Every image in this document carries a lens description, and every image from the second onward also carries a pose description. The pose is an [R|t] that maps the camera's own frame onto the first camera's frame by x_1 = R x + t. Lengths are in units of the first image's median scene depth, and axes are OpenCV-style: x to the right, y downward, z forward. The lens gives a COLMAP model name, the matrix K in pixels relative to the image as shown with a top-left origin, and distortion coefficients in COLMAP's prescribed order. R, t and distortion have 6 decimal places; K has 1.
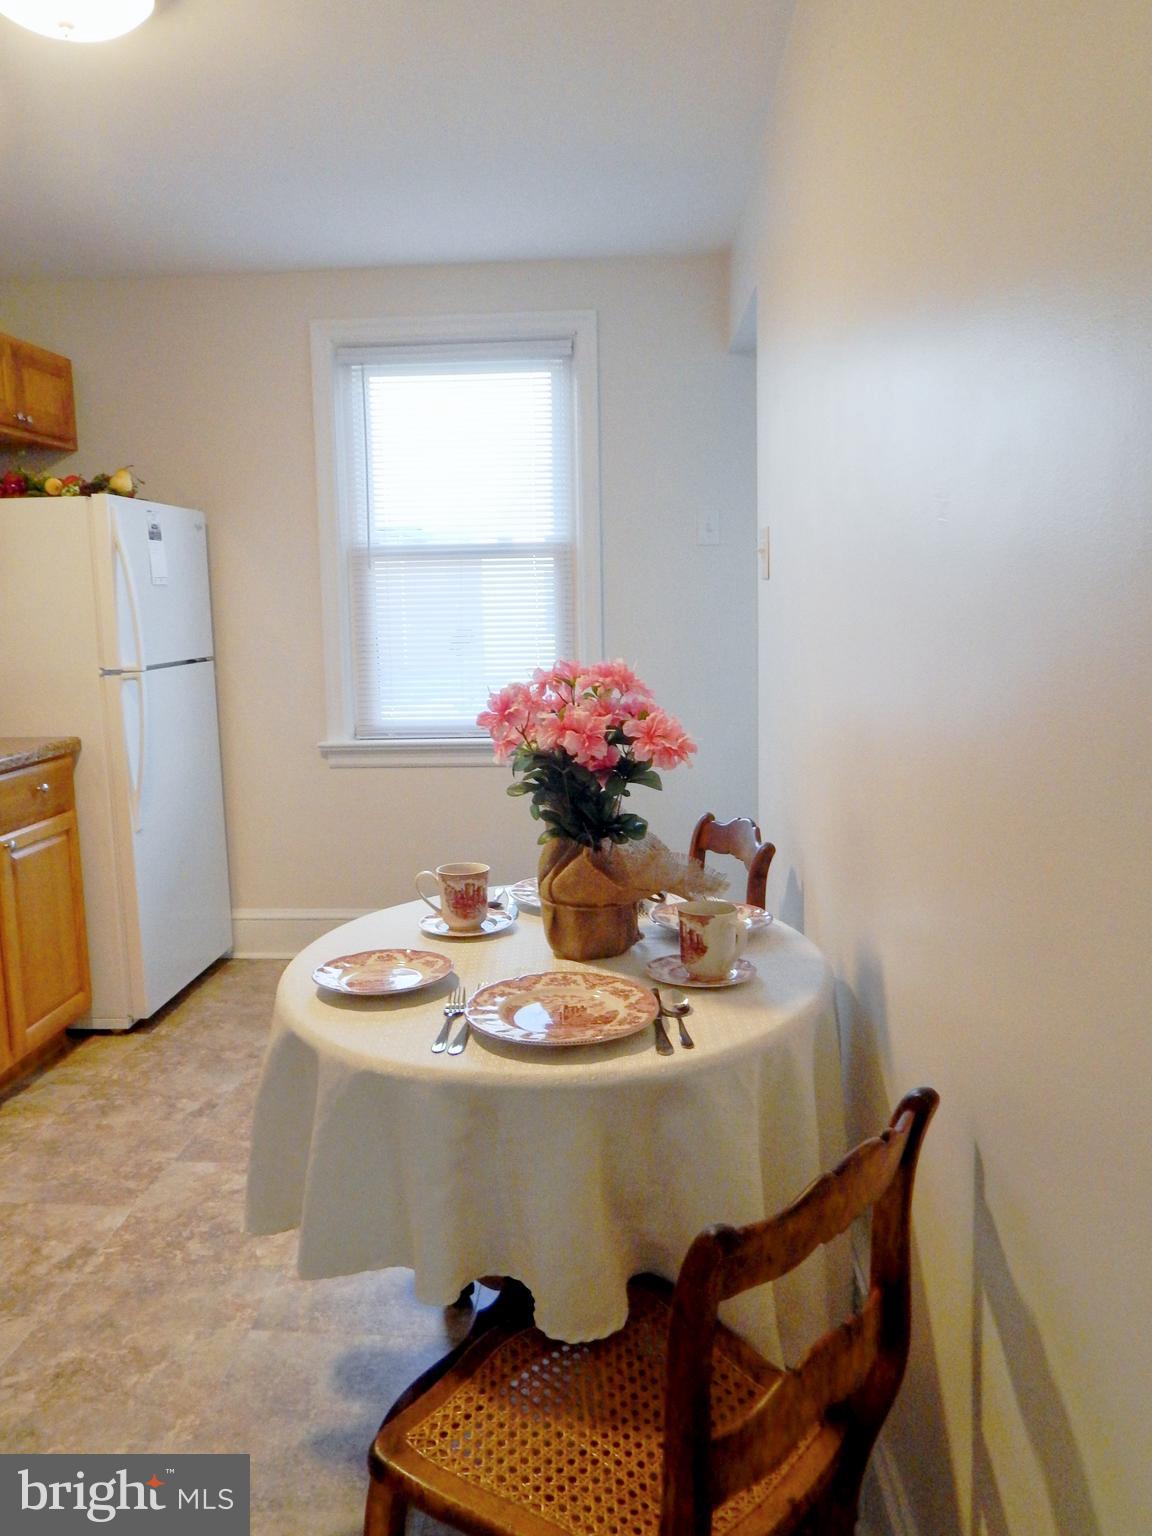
lens RADIAL K [[1129.0, 0, 566.4], [0, 1129.0, 757.4], [0, 0, 1]] dist [0.014406, -0.013778]
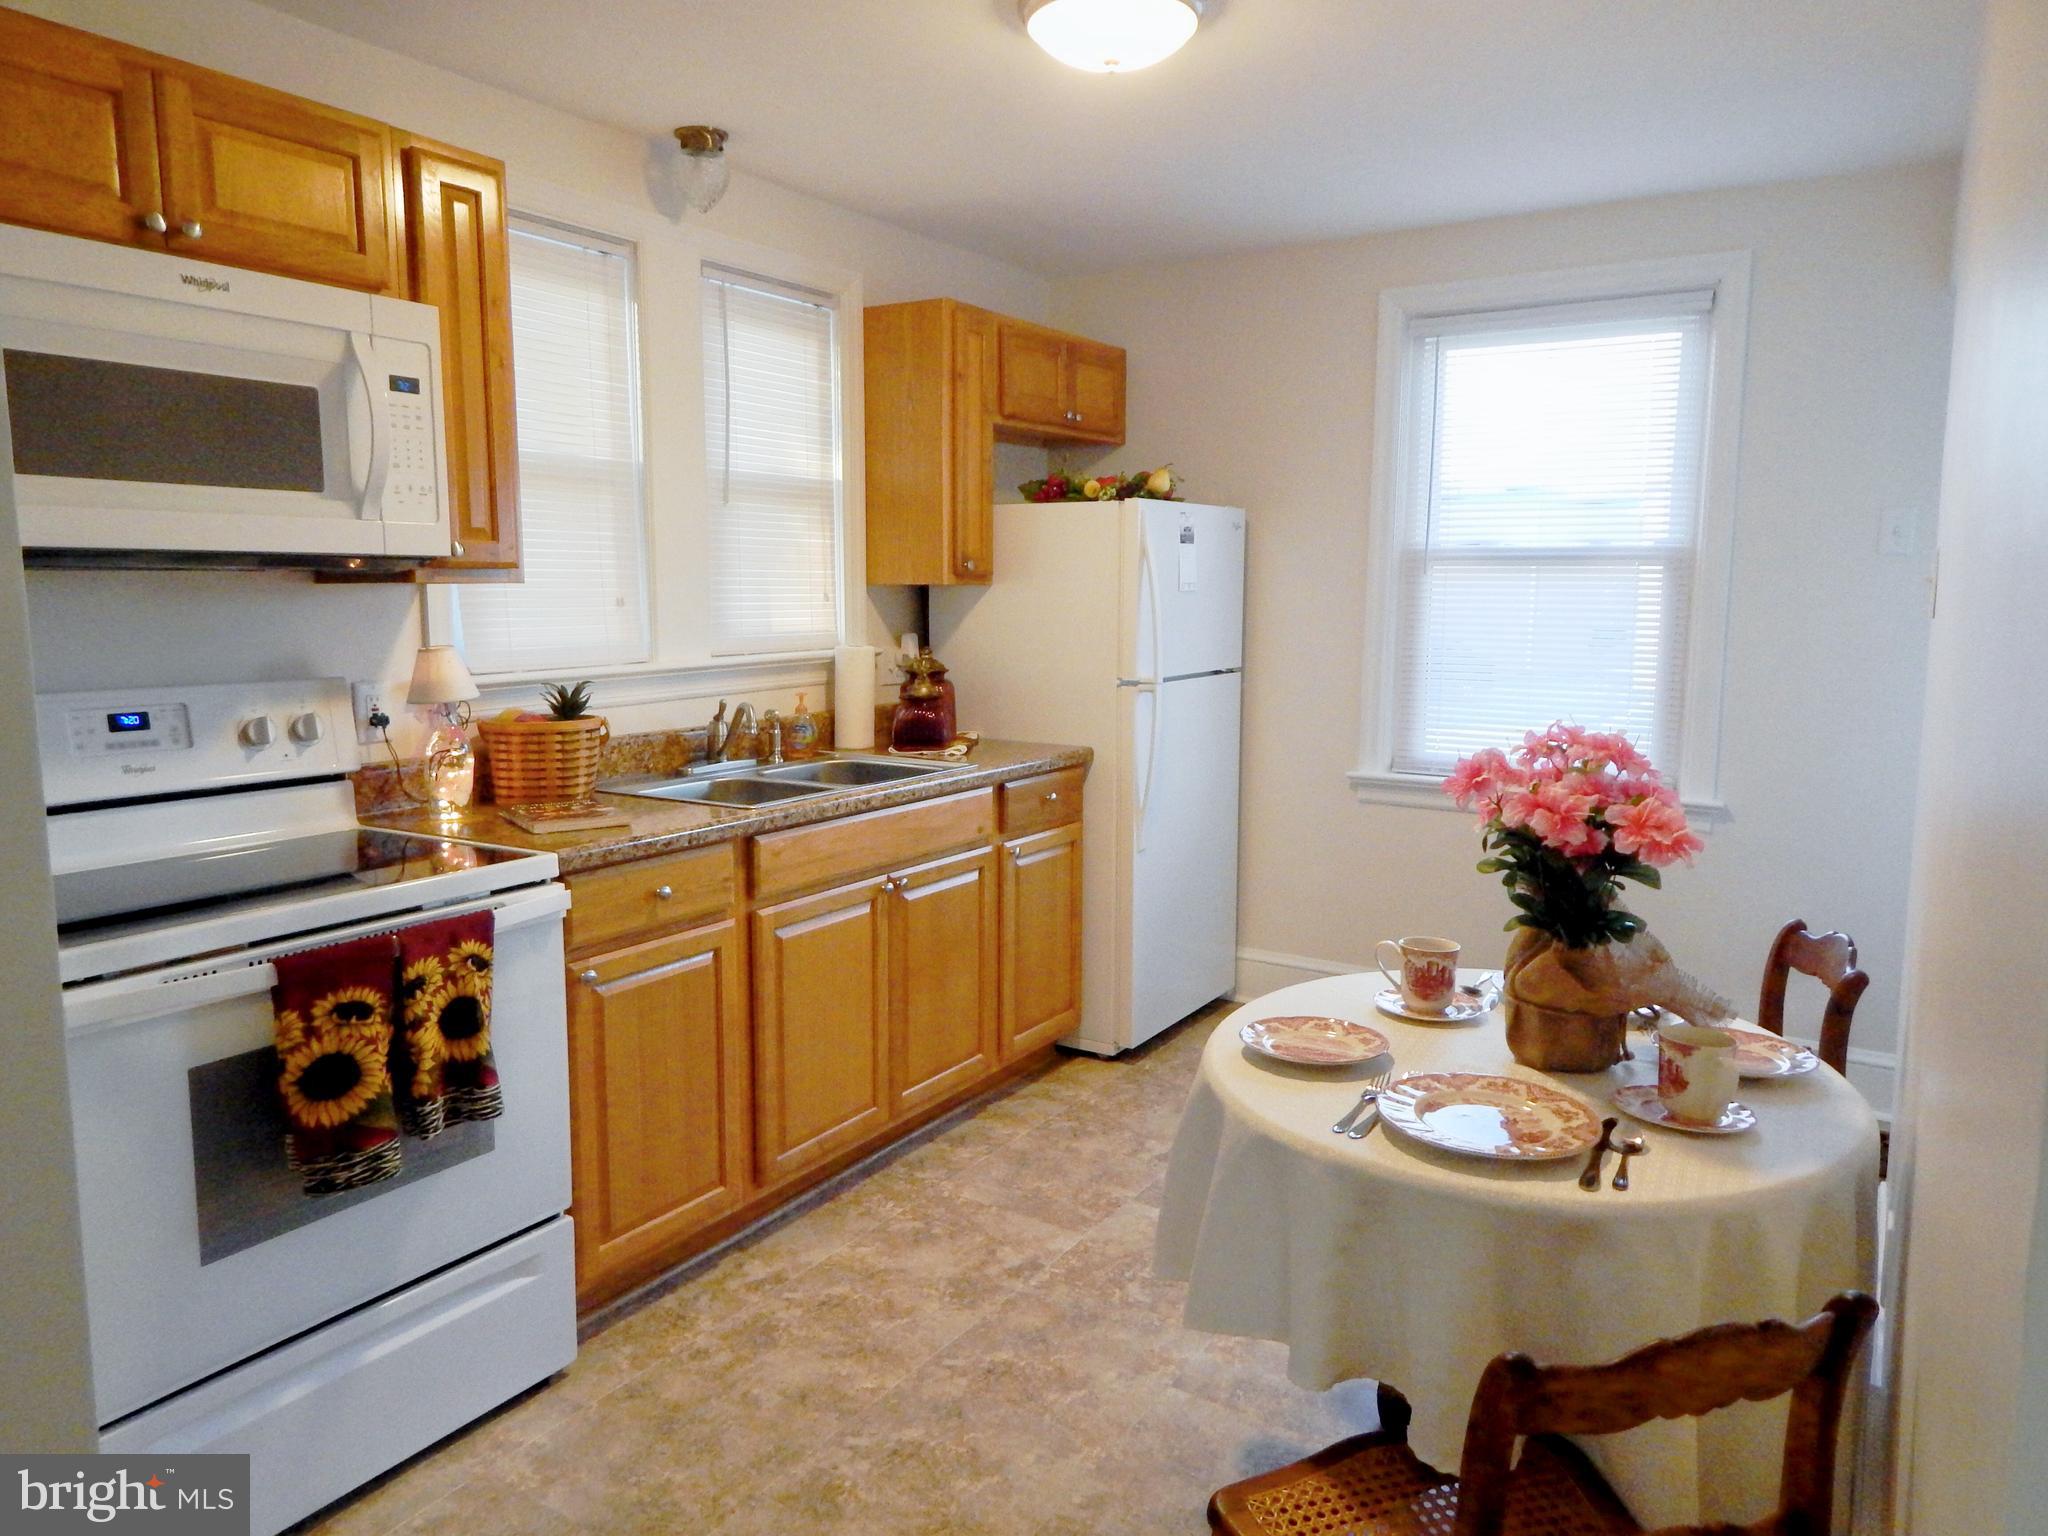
lens RADIAL K [[1387.6, 0, 1033.4], [0, 1387.6, 768.6], [0, 0, 1]] dist [0.041246, -0.005815]
pose [[0.882104, 0.090191, -0.462339, 0.110668], [-0.090315, 0.995672, 0.021916, -0.031070], [0.462315, 0.022424, 0.886432, -0.111160]]
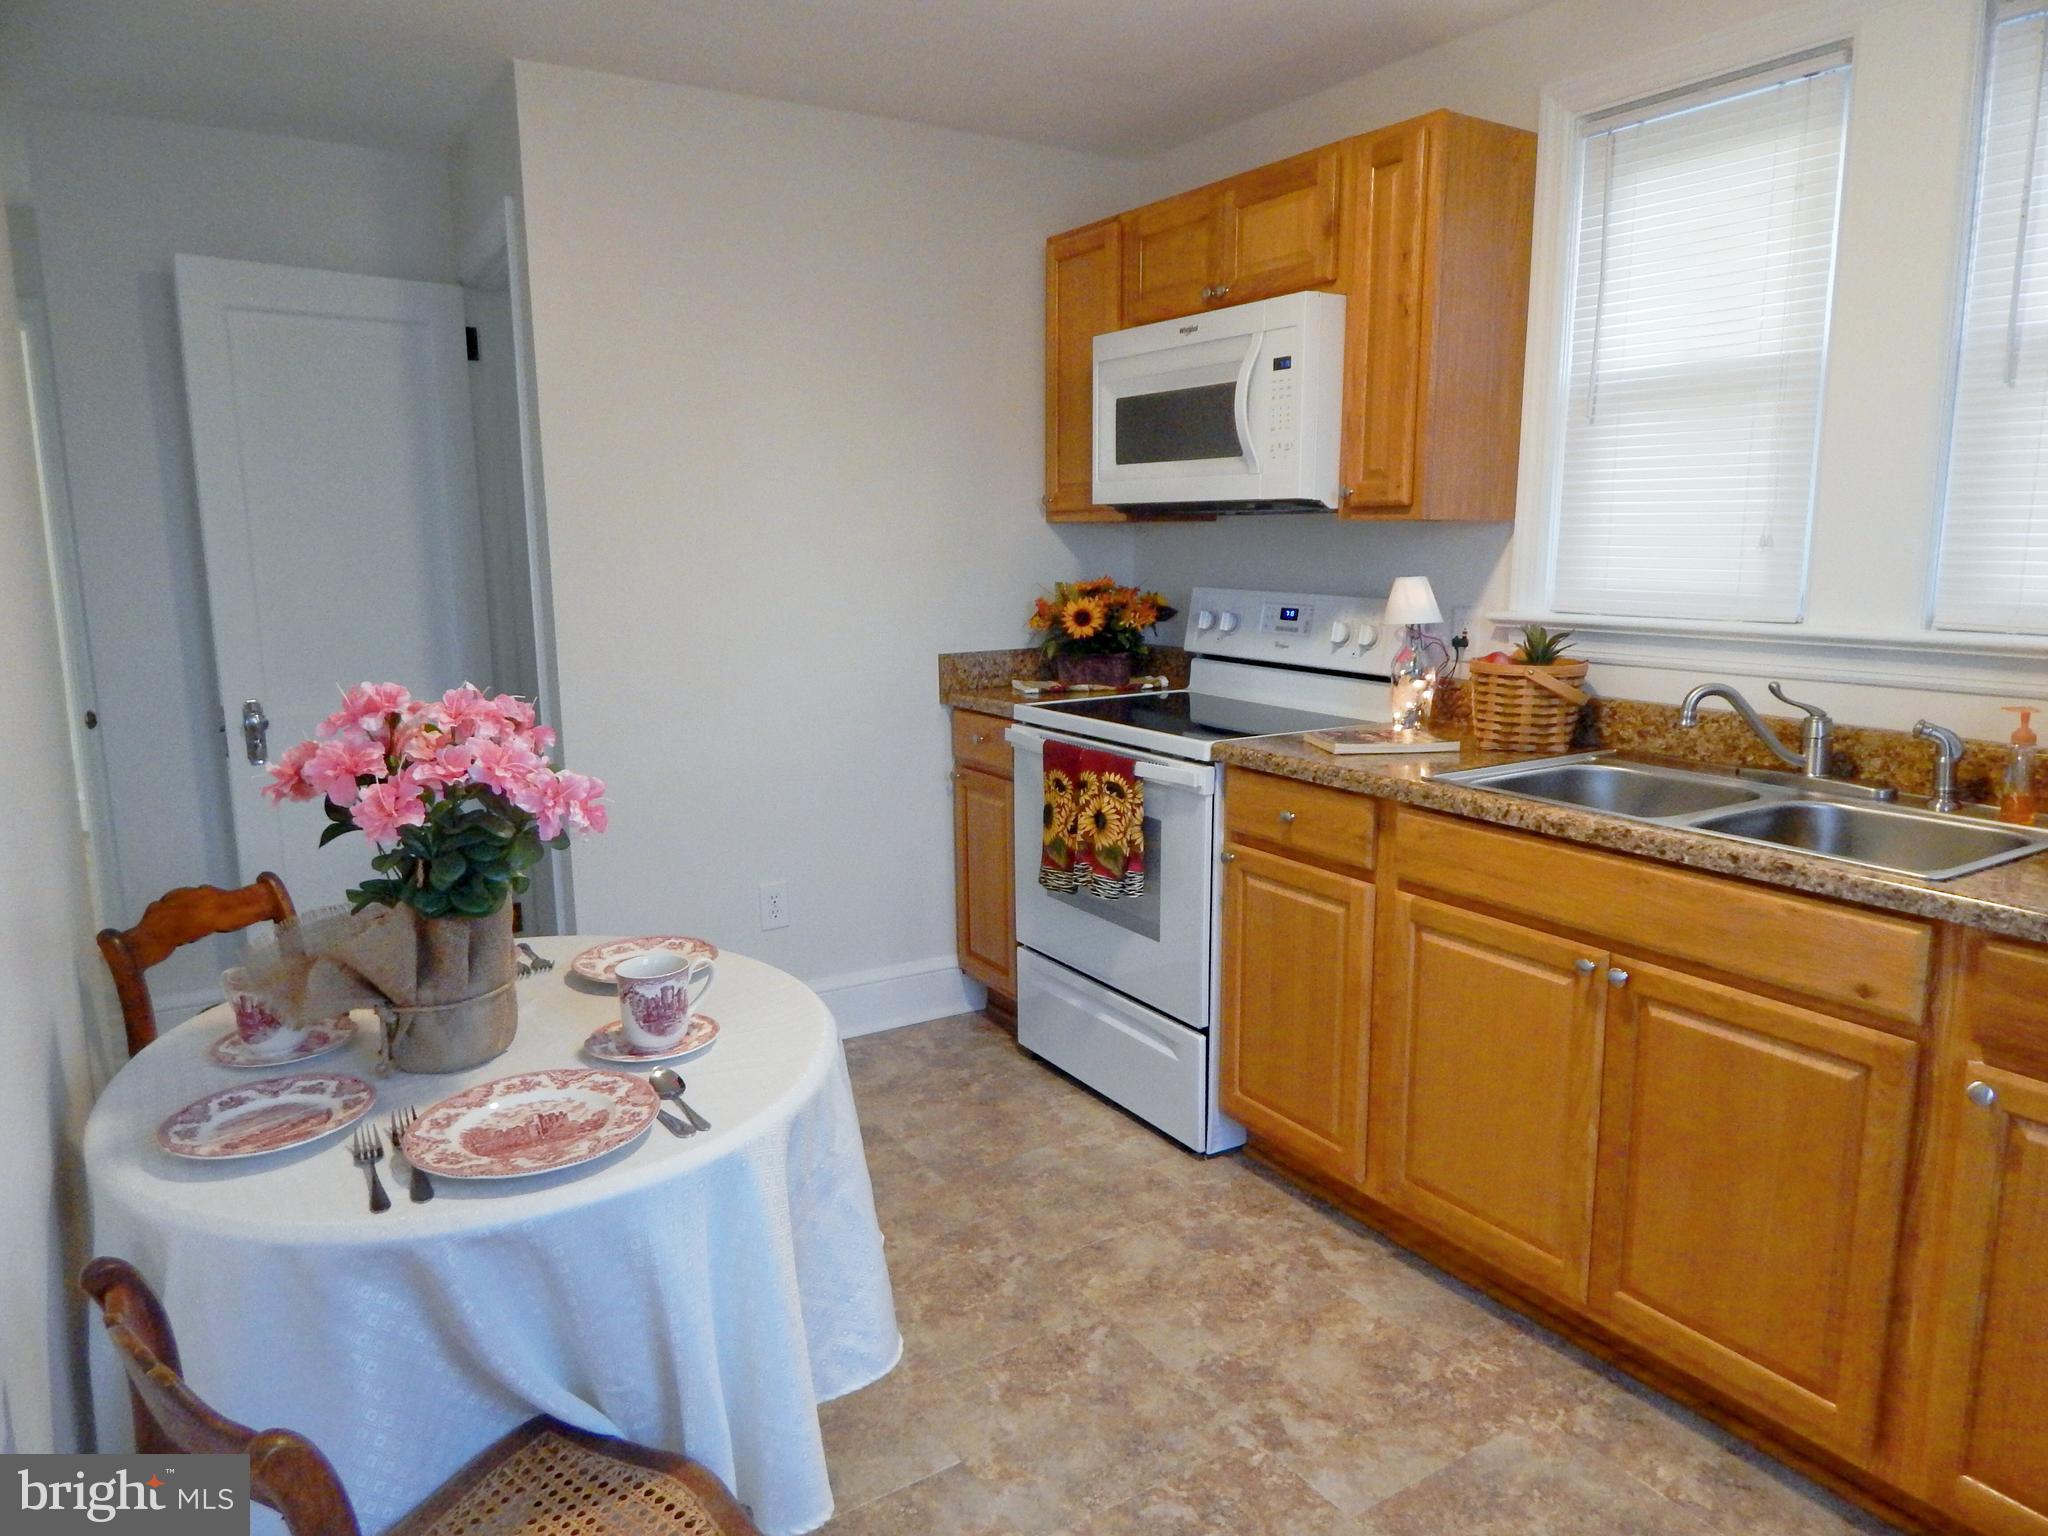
lens RADIAL K [[1387.6, 0, 1058.5], [0, 1387.6, 763.1], [0, 0, 1]] dist [0.041246, -0.005815]
pose [[-0.797708, 0.134032, -0.587961, 0.180903], [-0.058167, 0.953340, 0.296242, -0.264212], [0.600233, 0.270514, -0.752690, 1.523912]]
